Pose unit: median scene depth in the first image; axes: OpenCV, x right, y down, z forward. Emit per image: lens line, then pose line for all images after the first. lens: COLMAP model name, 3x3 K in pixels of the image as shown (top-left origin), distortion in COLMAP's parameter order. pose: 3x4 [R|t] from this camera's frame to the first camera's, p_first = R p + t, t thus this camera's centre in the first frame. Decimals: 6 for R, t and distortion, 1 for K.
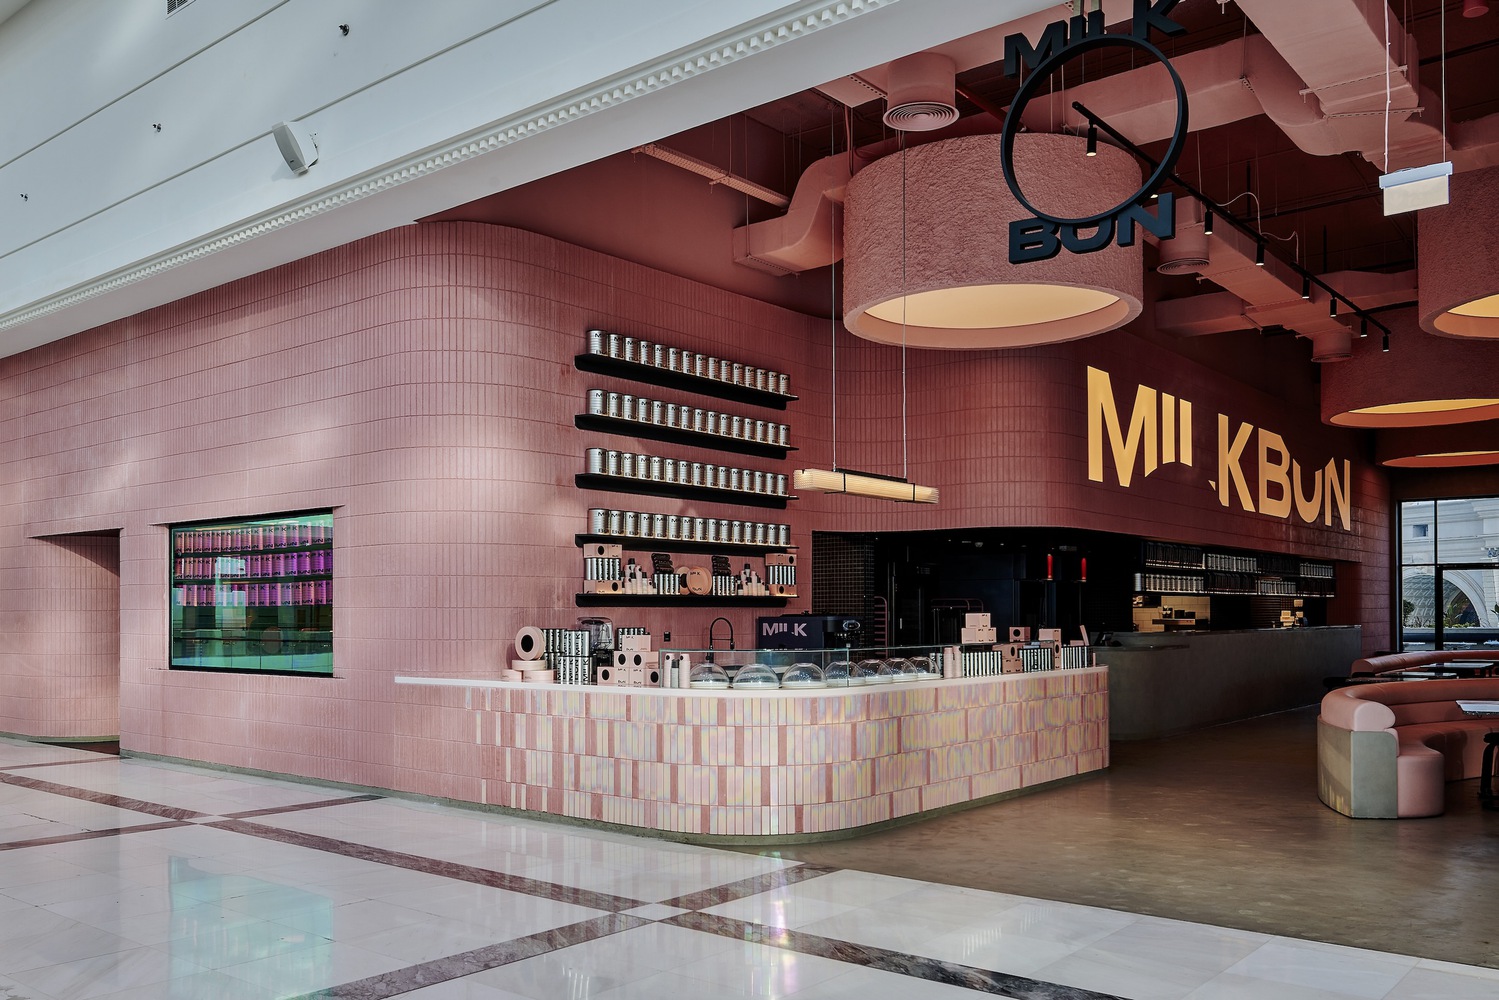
lens RADIAL K [[1254.5, 0, 719.5], [0, 1254.5, 605.1], [0, 0, 1]] dist [0.001626, 0.005205]
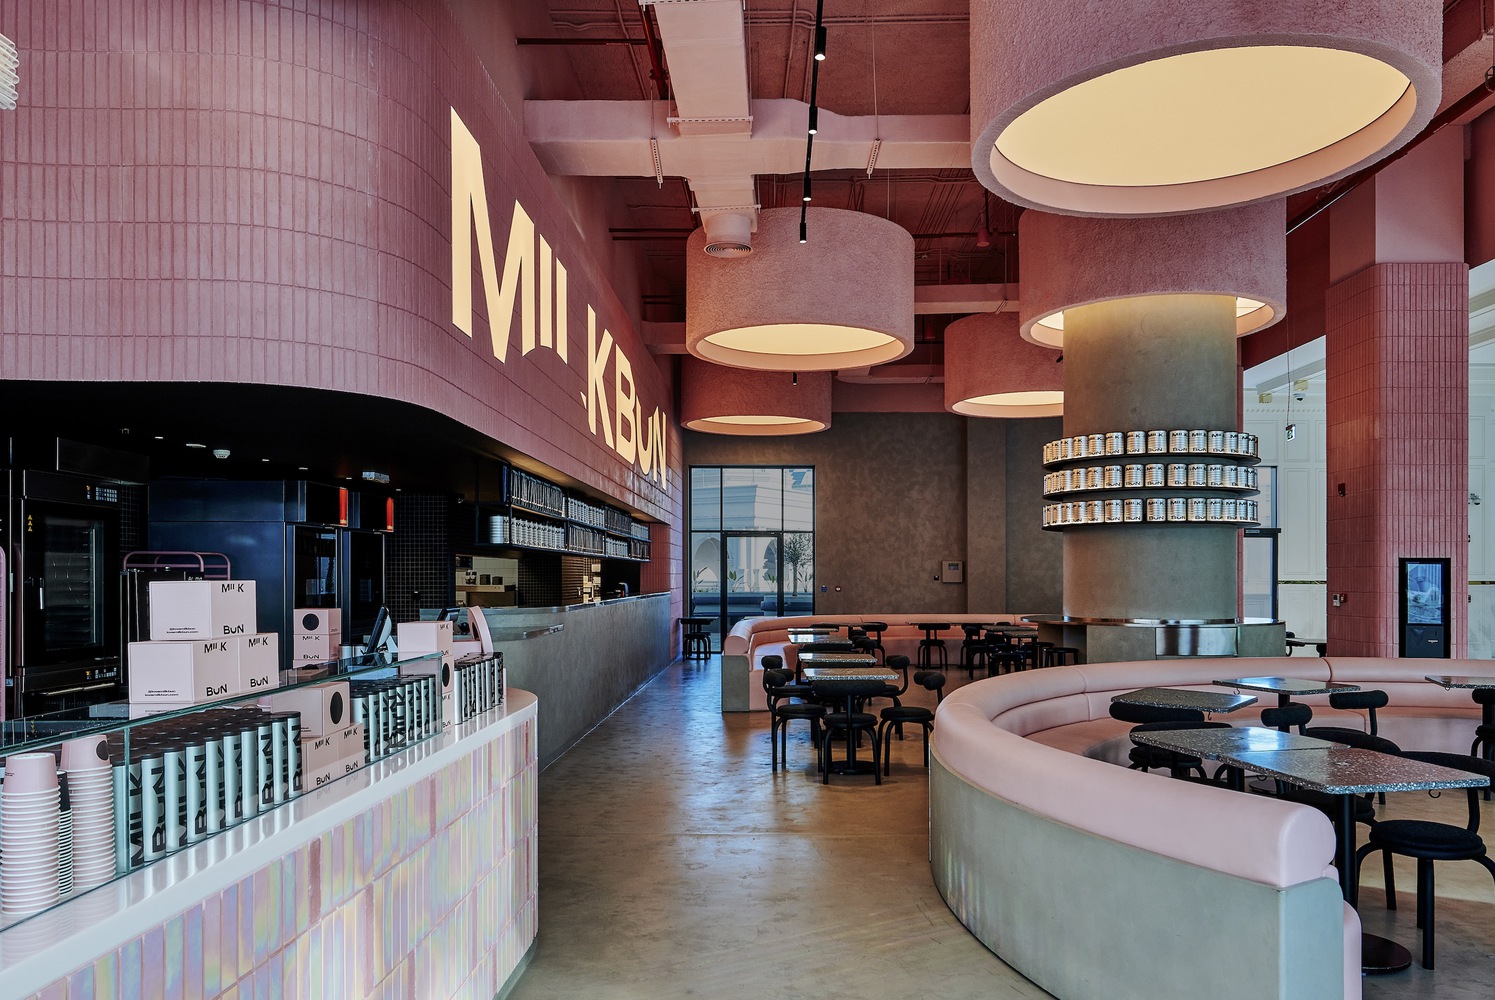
lens RADIAL K [[1041.6, 0, 775.4], [0, 1041.6, 581.1], [0, 0, 1]] dist [-0.003513, -0.000565]
pose [[0.771522, 0.001755, 0.636200, 0.132480], [-0.008000, 0.999944, 0.006943, 0.003592], [-0.636152, -0.010447, 0.771493, 0.627330]]
